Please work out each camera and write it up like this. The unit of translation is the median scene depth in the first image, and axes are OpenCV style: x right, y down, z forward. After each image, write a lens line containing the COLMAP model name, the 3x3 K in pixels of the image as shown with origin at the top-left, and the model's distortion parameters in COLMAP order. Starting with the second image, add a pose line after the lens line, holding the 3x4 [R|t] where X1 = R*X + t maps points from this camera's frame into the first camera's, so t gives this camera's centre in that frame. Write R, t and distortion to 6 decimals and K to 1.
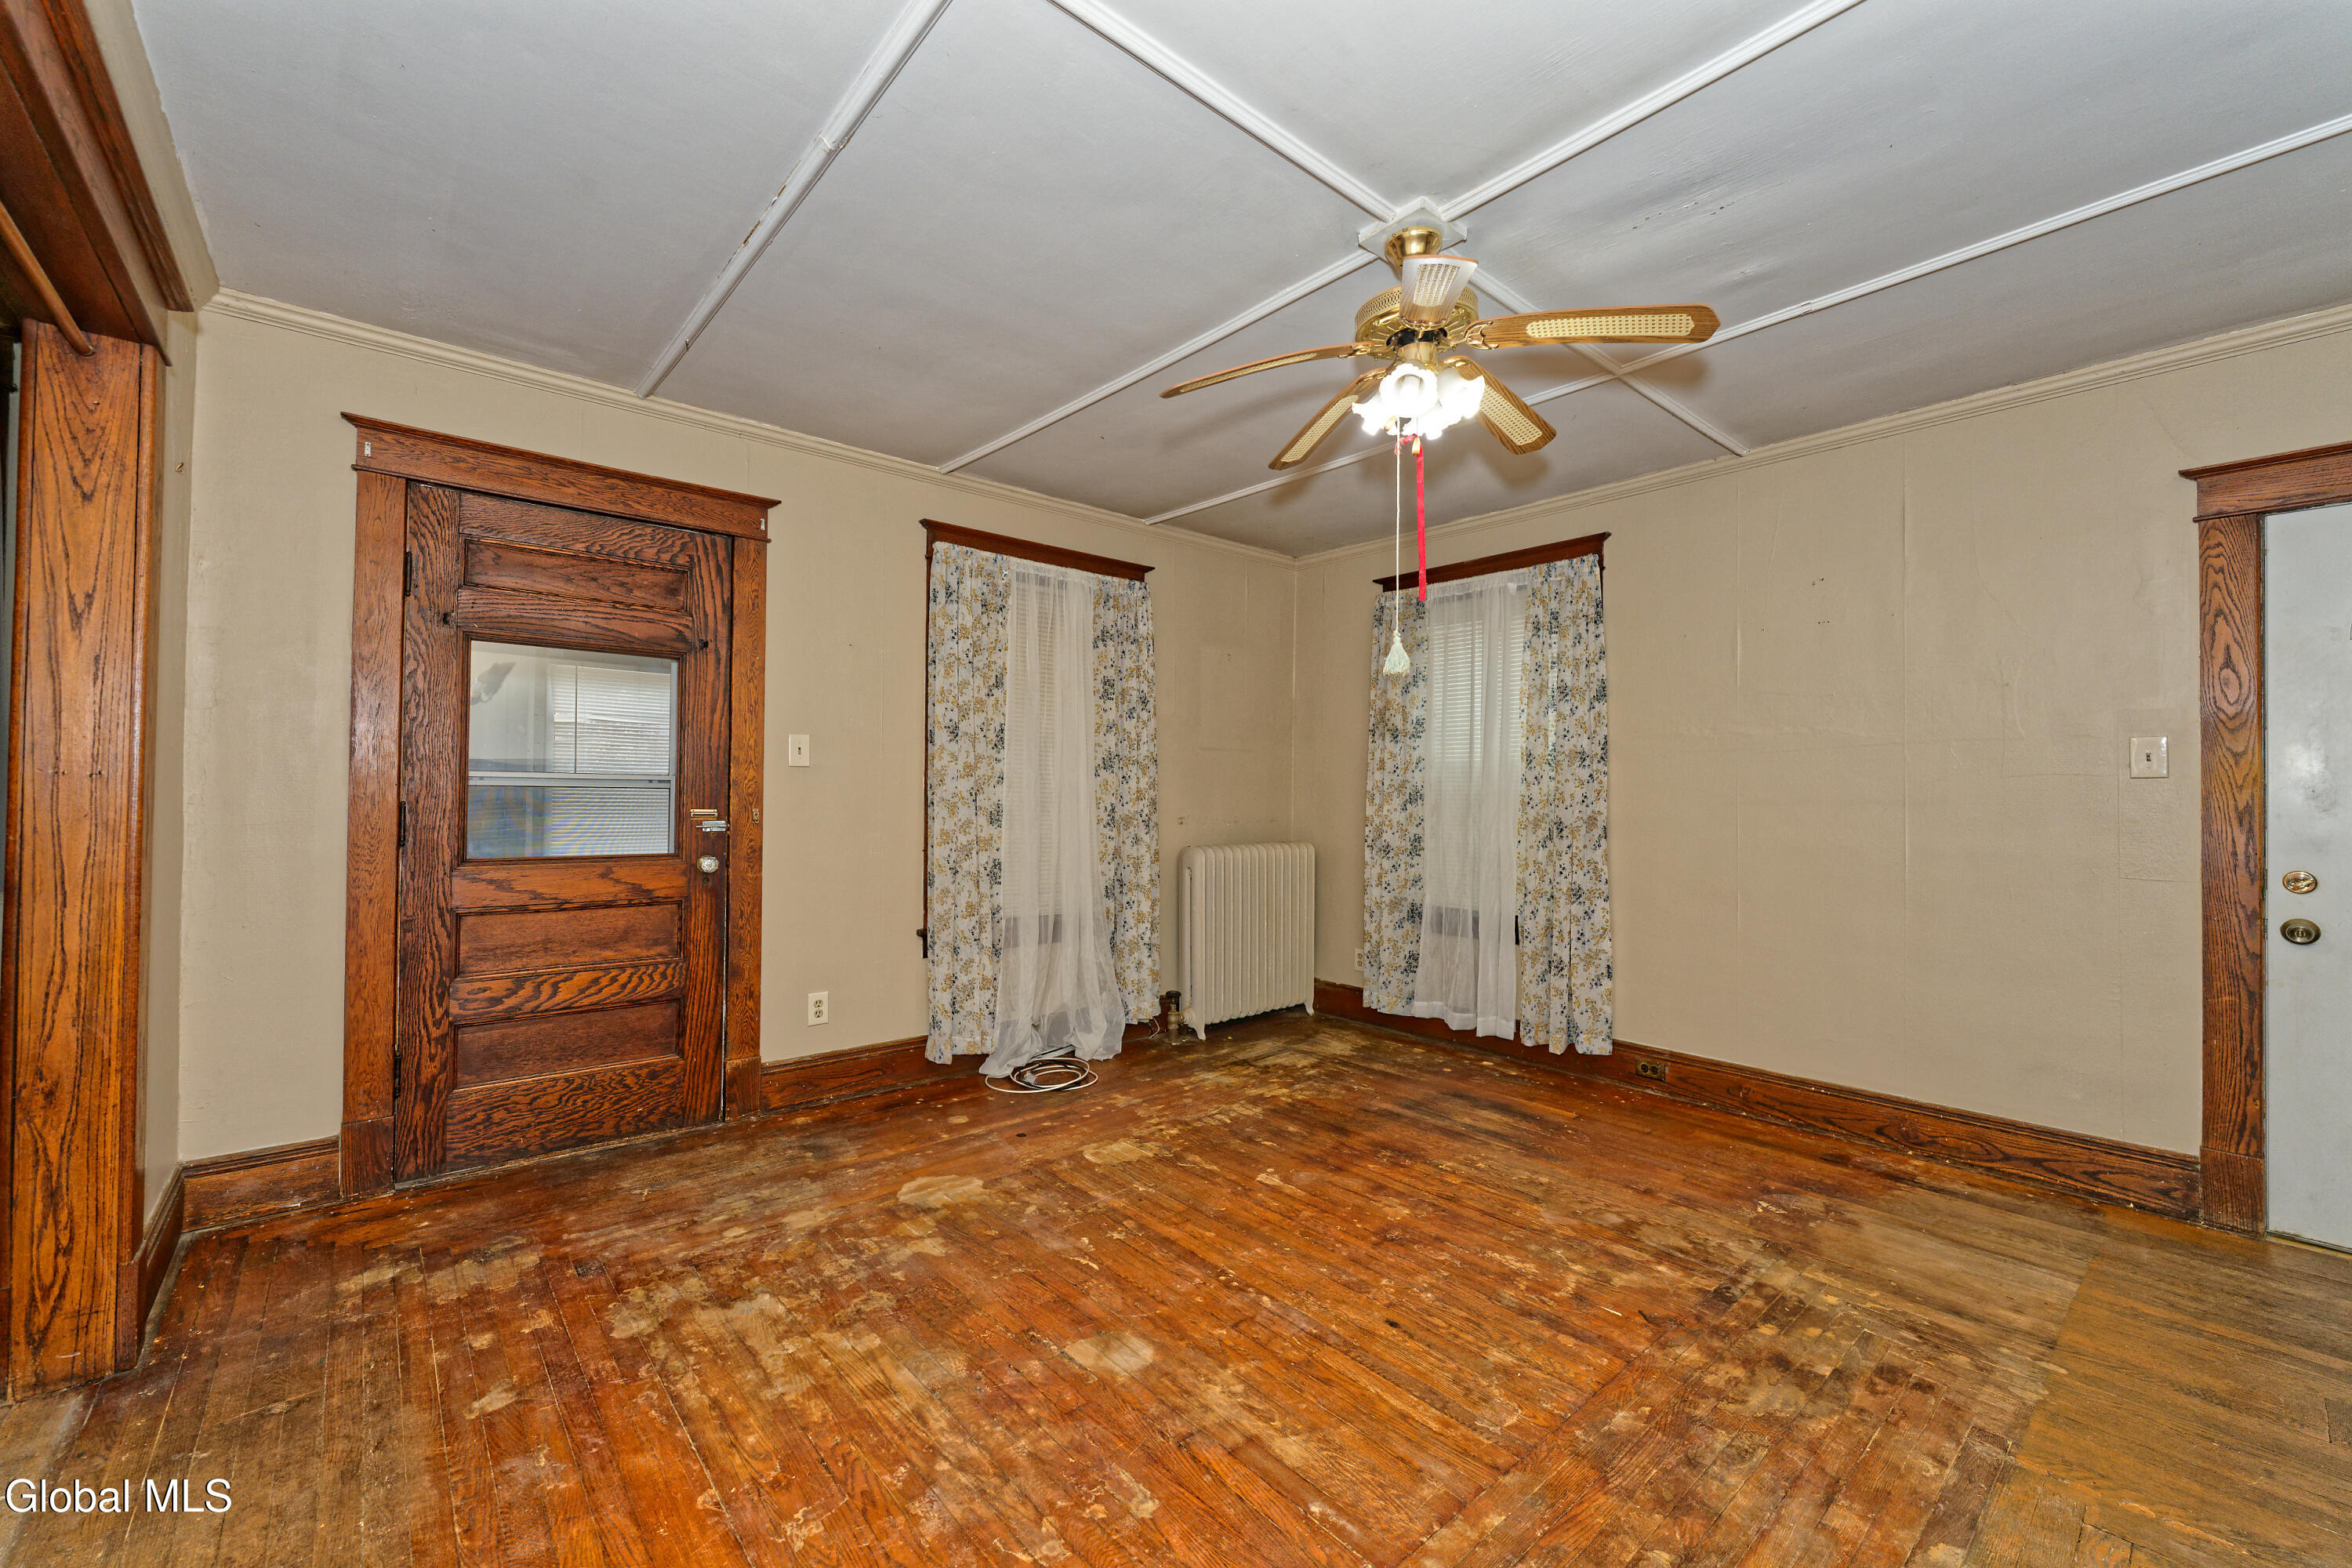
lens RADIAL K [[935.2, 0, 1174.9], [0, 935.2, 779.7], [0, 0, 1]] dist [0.004566, -0.000680]
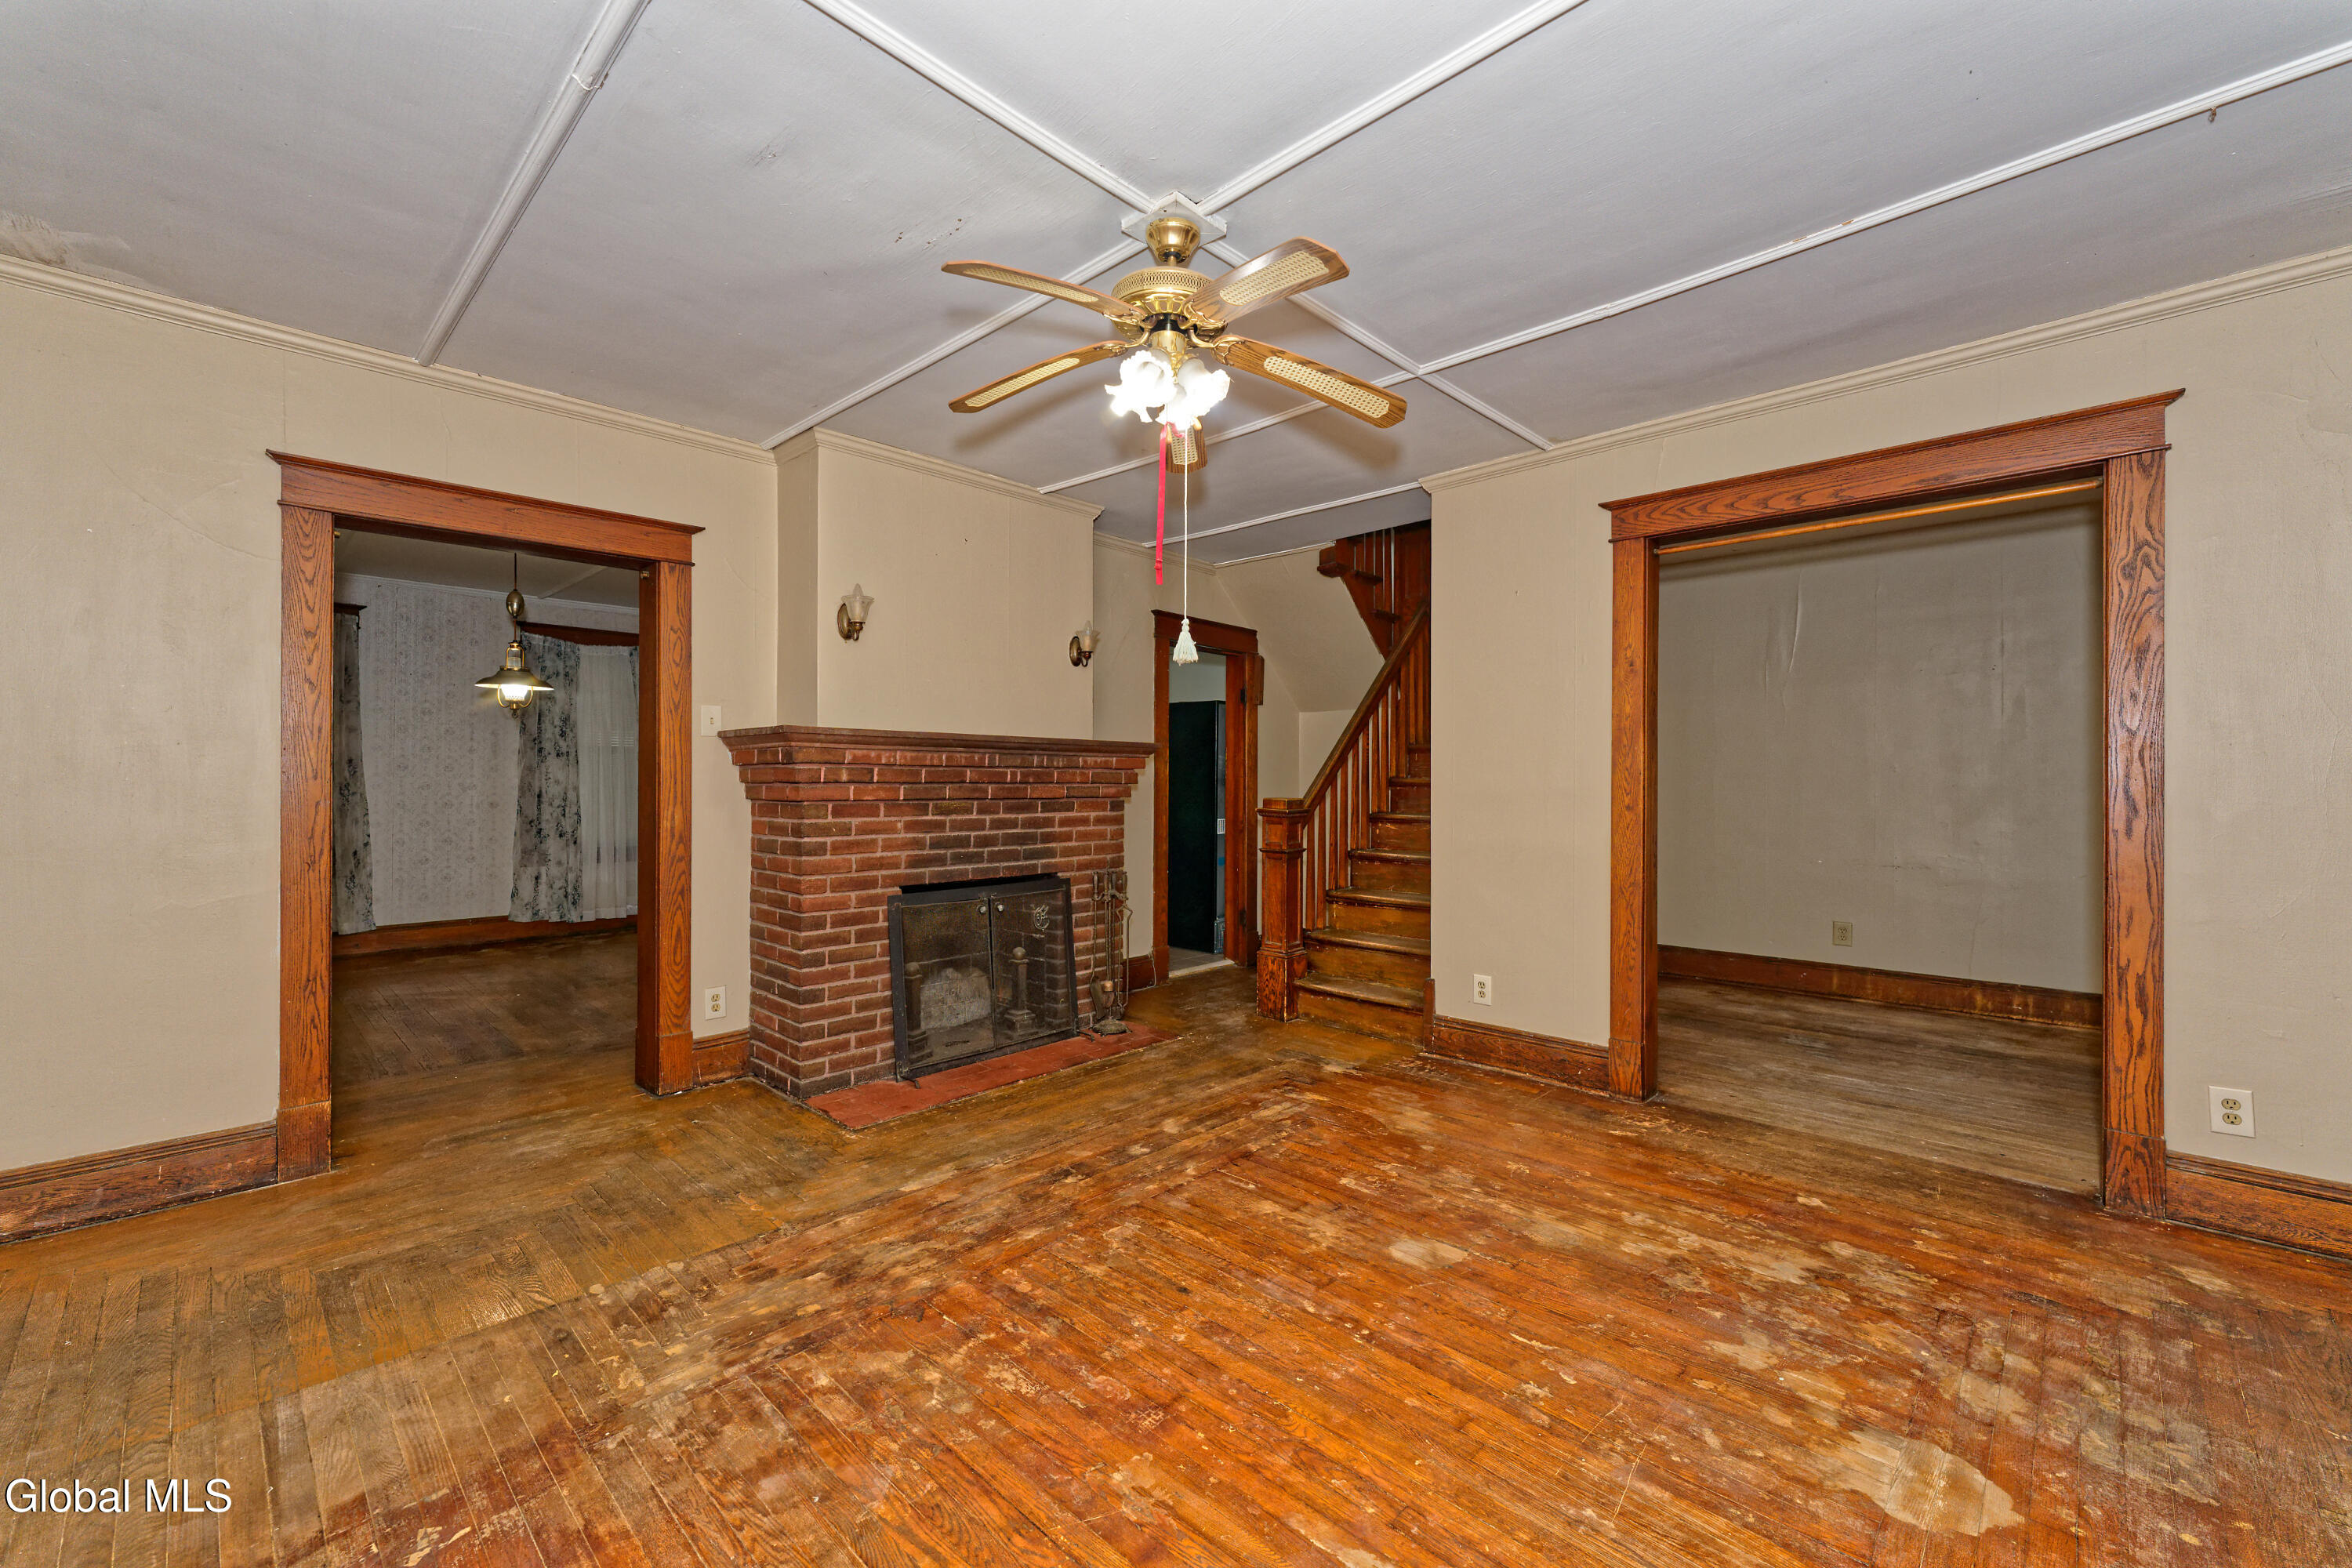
lens RADIAL K [[952.6, 0, 1158.1], [0, 952.6, 782.2], [0, 0, 1]] dist [0.003740, -0.000239]
pose [[-0.997018, -0.012451, -0.076157, 0.298179], [-0.011574, 0.999862, -0.011944, 0.028592], [0.076295, -0.011027, -0.997024, 1.760481]]
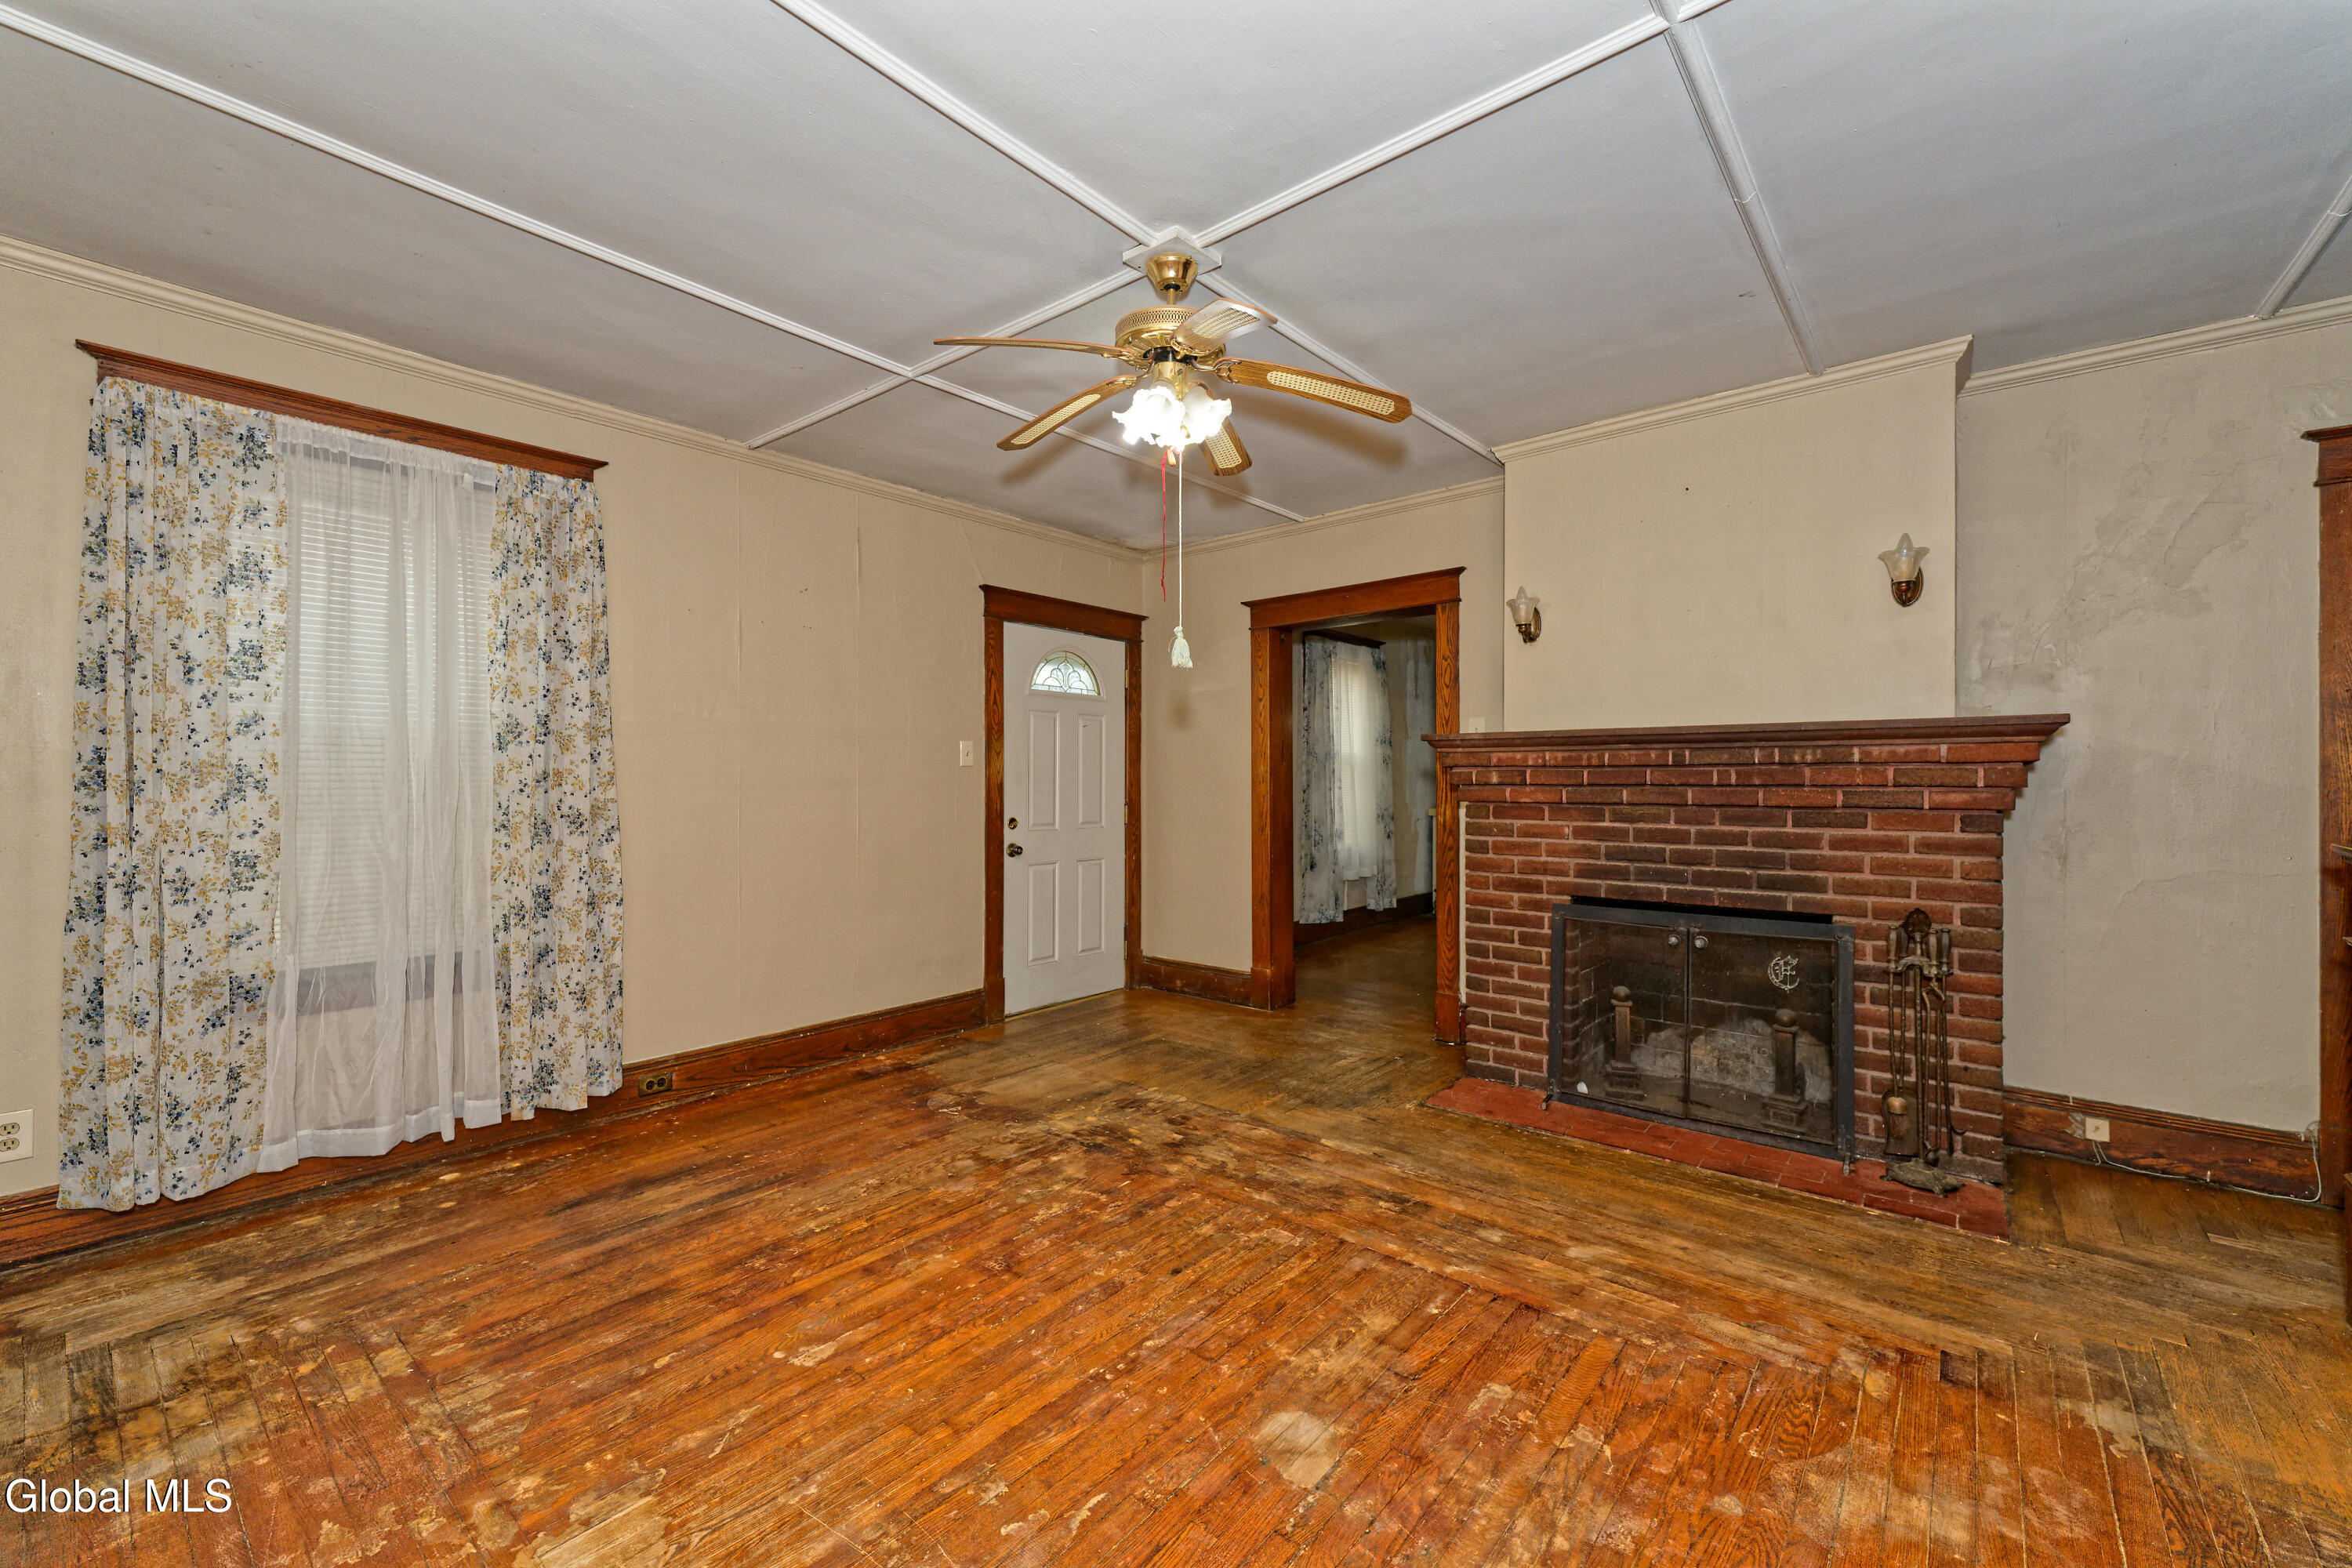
lens RADIAL K [[935.2, 0, 1174.9], [0, 935.2, 779.7], [0, 0, 1]] dist [0.004566, -0.000680]
pose [[-0.150754, -0.008003, 0.988539, -0.709671], [-0.013572, 0.999890, 0.006025, 0.007395], [-0.988478, -0.012508, -0.150846, 1.003861]]
